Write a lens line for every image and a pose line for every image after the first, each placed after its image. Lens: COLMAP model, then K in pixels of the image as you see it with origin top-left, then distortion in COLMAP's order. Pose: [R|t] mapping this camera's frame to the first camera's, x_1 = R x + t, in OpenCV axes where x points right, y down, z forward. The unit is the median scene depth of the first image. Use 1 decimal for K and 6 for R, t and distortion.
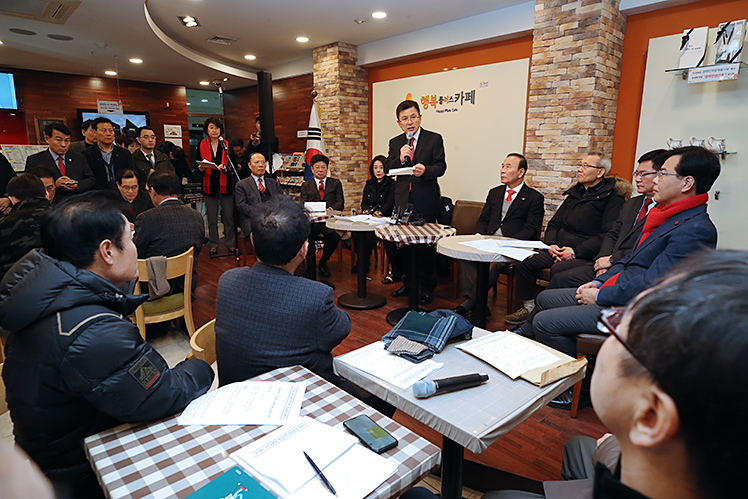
lens RADIAL K [[466.4, 0, 374.0], [0, 466.4, 249.5], [0, 0, 1]] dist [-0.003666, -0.000586]
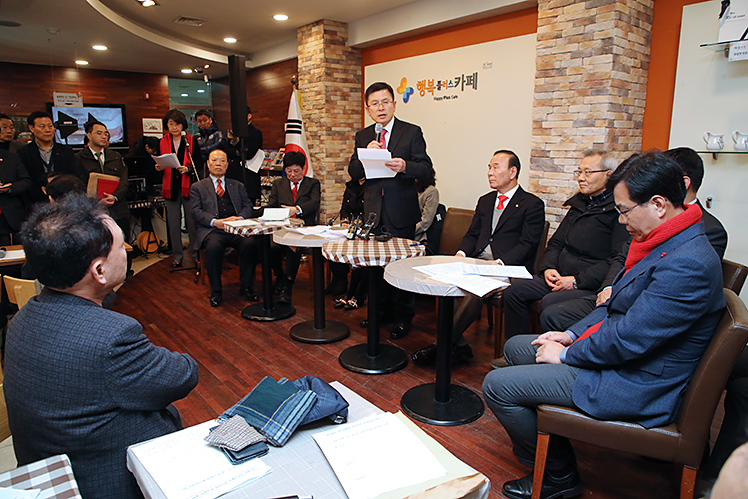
lens RADIAL K [[522.5, 0, 374.0], [0, 522.5, 249.5], [0, 0, 1]] dist [-0.065097, 0.024681]
pose [[0.996613, 0.015219, -0.080816, 0.118060], [-0.016144, 0.999811, -0.010801, -0.021137], [0.080637, 0.012070, 0.996670, 0.091475]]
